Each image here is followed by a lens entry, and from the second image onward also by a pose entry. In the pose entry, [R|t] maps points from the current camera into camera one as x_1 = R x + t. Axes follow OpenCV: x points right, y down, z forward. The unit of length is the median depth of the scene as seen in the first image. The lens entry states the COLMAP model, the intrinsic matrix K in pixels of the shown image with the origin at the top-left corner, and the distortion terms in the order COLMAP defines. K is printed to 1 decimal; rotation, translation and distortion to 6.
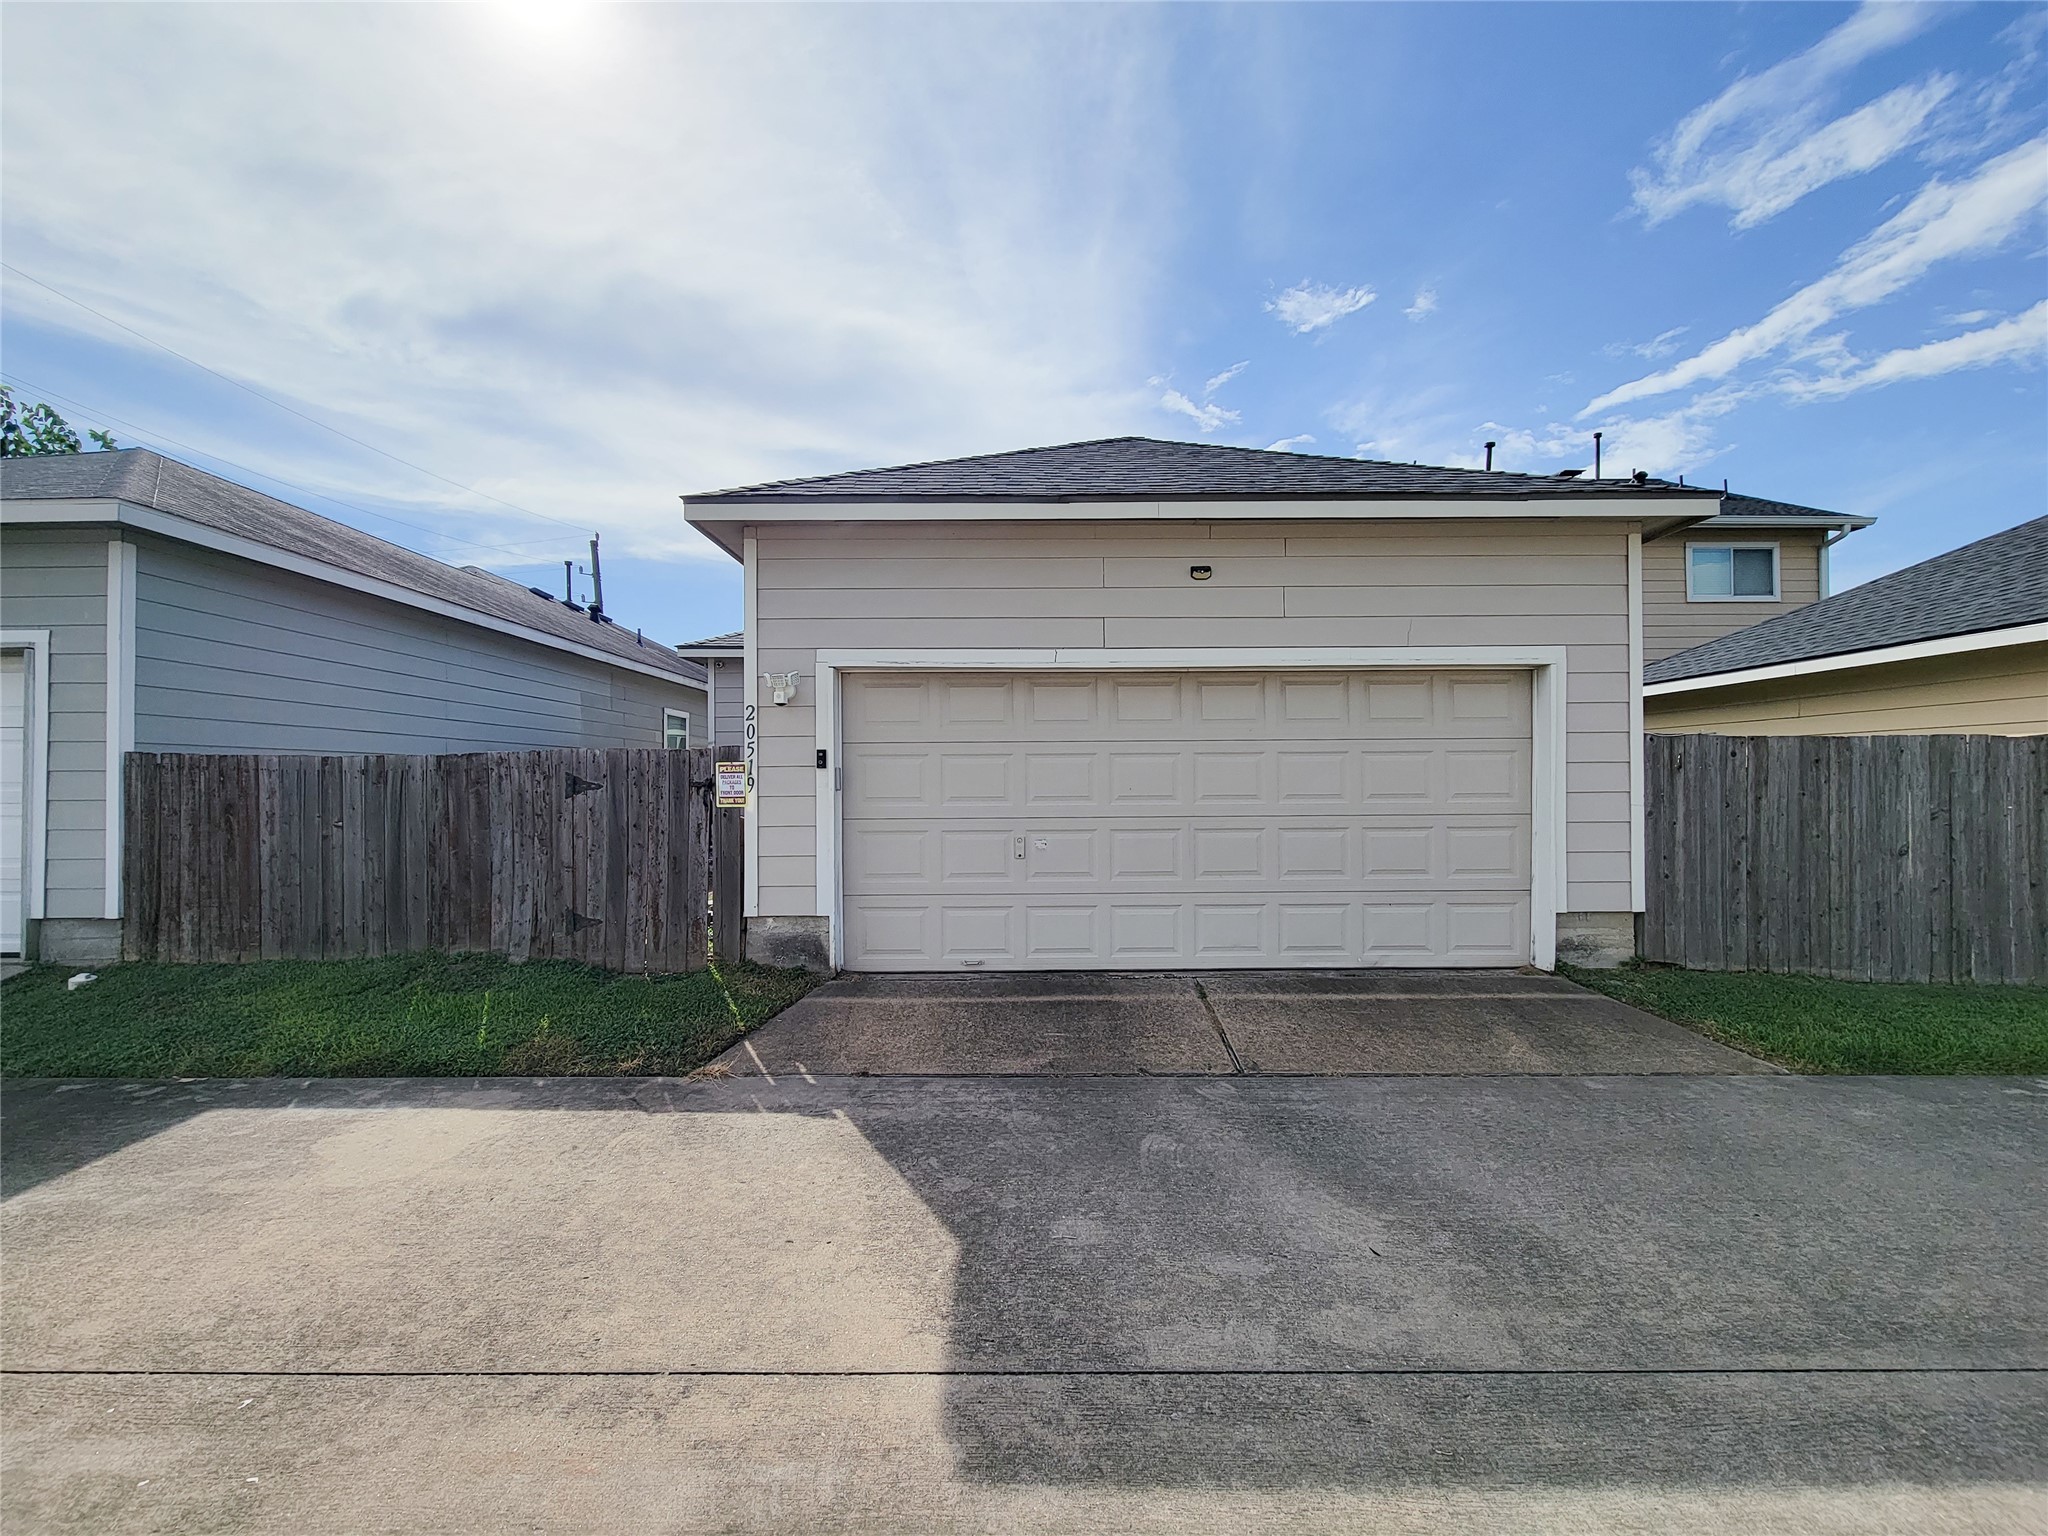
lens RADIAL K [[825.0, 0, 1024.0], [0, 825.0, 768.0], [0, 0, 1]] dist [0.009811, -0.005270]
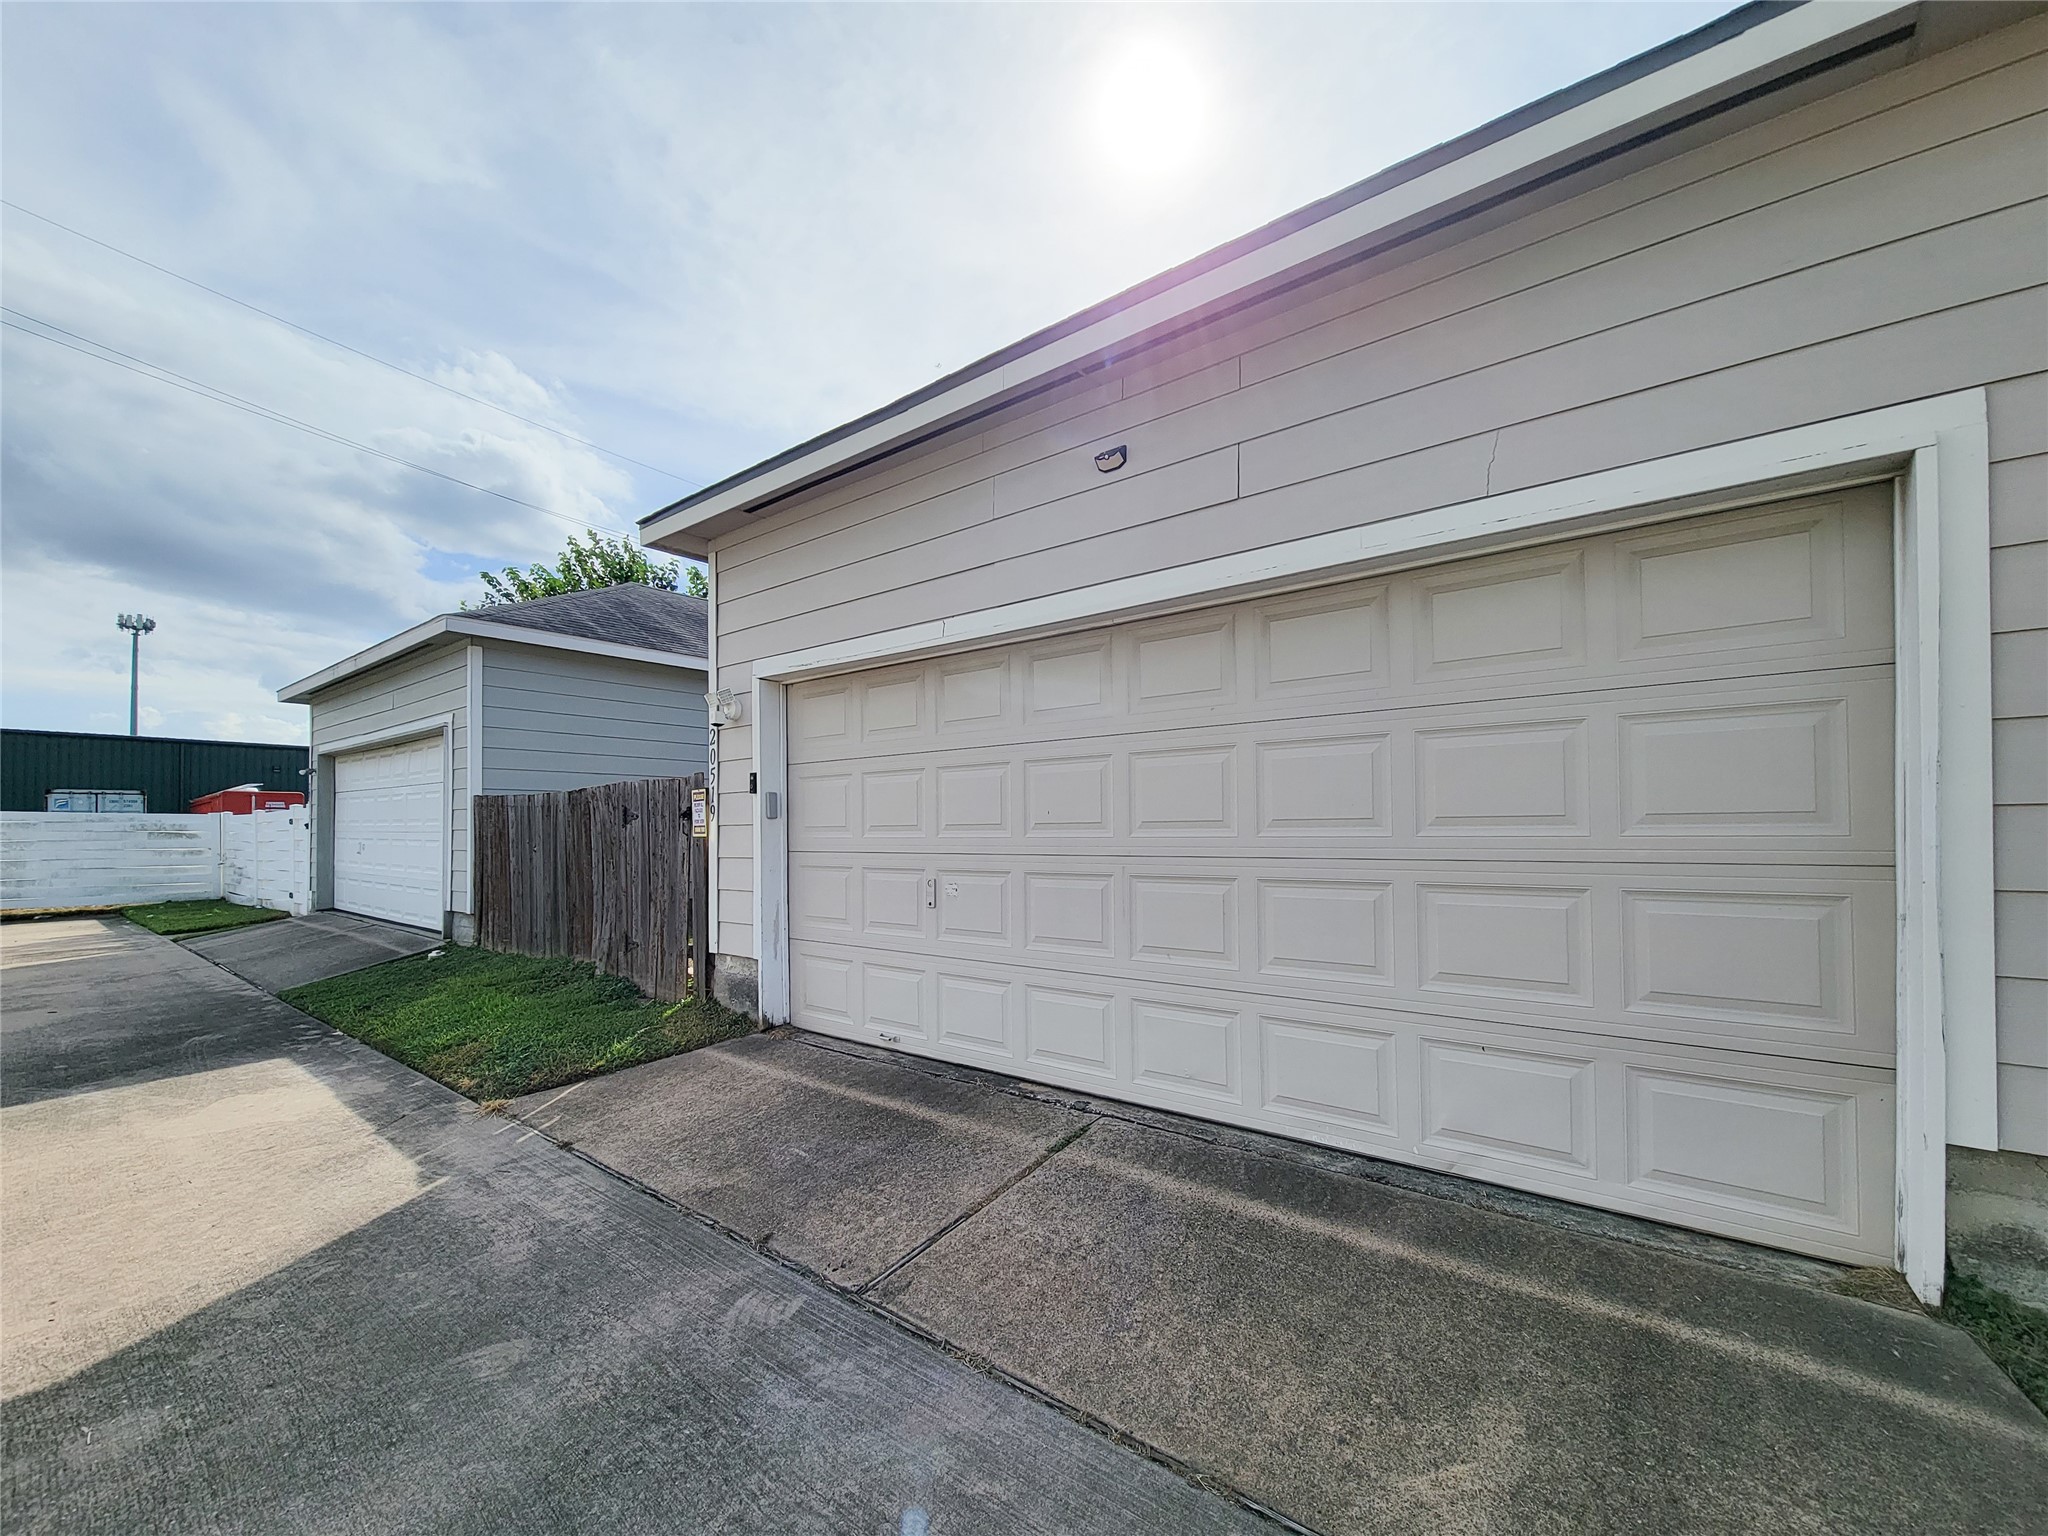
lens RADIAL K [[851.8, 0, 1022.6], [0, 851.8, 806.6], [0, 0, 1]] dist [-0.000665, -0.000572]
pose [[0.780124, -0.017530, -0.625380, 0.565125], [0.016450, 0.999837, -0.007506, 0.026298], [0.625409, -0.004432, 0.780285, 0.469398]]
